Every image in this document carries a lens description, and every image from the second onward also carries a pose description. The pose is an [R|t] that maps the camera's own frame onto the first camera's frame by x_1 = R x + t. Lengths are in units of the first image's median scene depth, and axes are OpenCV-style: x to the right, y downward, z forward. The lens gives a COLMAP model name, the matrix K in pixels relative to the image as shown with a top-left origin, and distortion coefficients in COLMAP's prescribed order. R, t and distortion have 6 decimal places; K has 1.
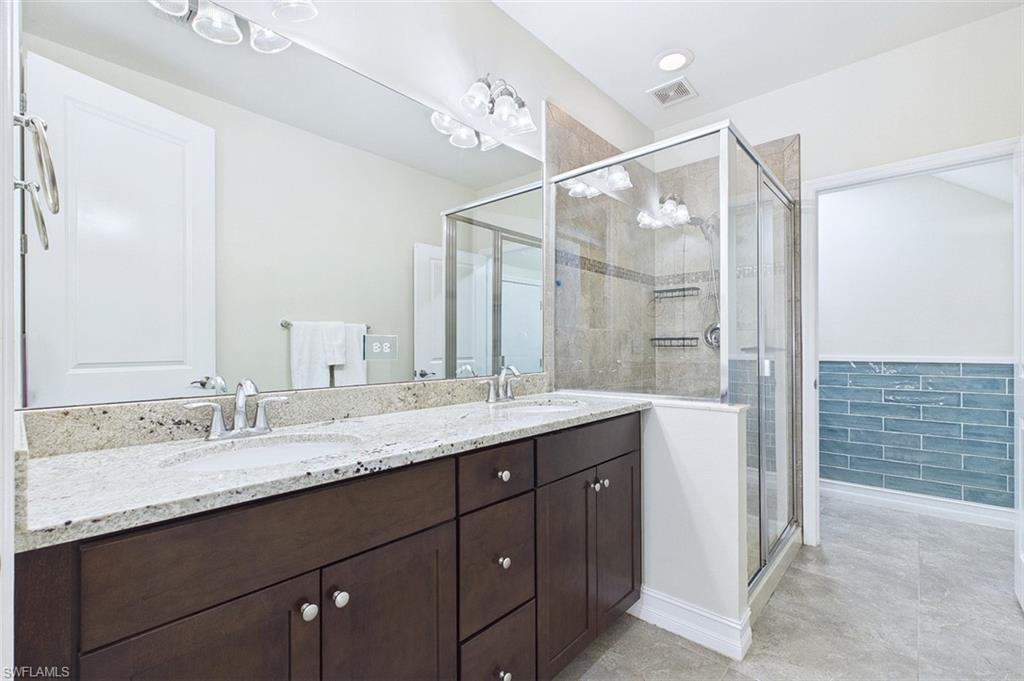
lens RADIAL K [[446.0, 0, 509.9], [0, 446.0, 348.5], [0, 0, 1]] dist [0.001500, -0.000089]
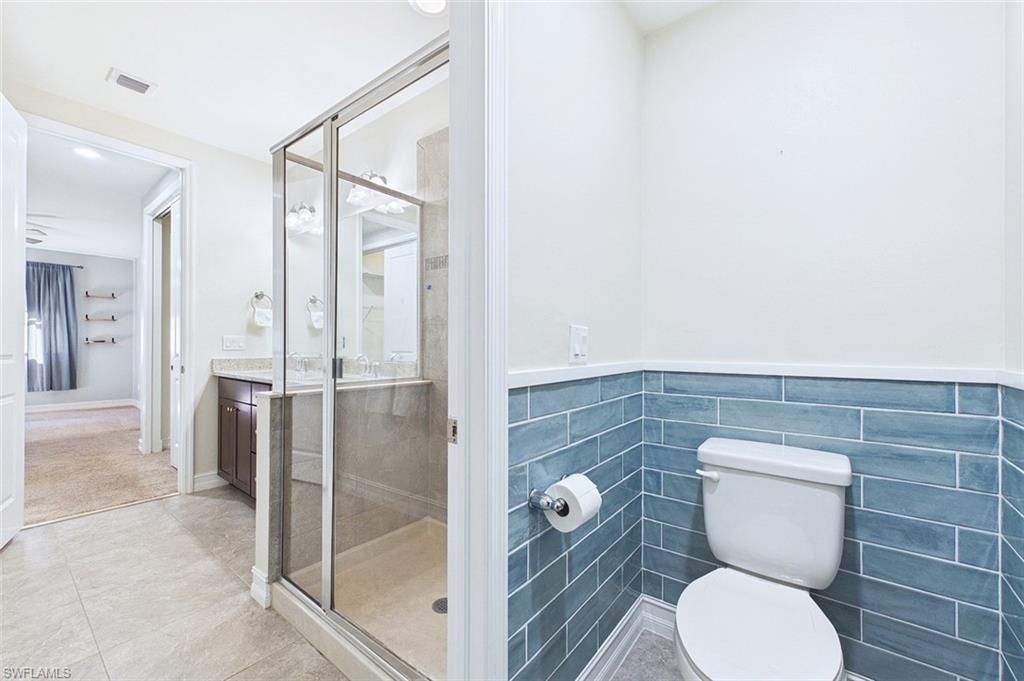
lens RADIAL K [[410.7, 0, 511.8], [0, 410.7, 344.4], [0, 0, 1]] dist [0.001263, -0.000124]
pose [[0.076808, 0.001739, -0.997044, 1.354550], [-0.000947, 0.999998, 0.001671, -0.000971], [0.997045, 0.000816, 0.076809, 1.294206]]
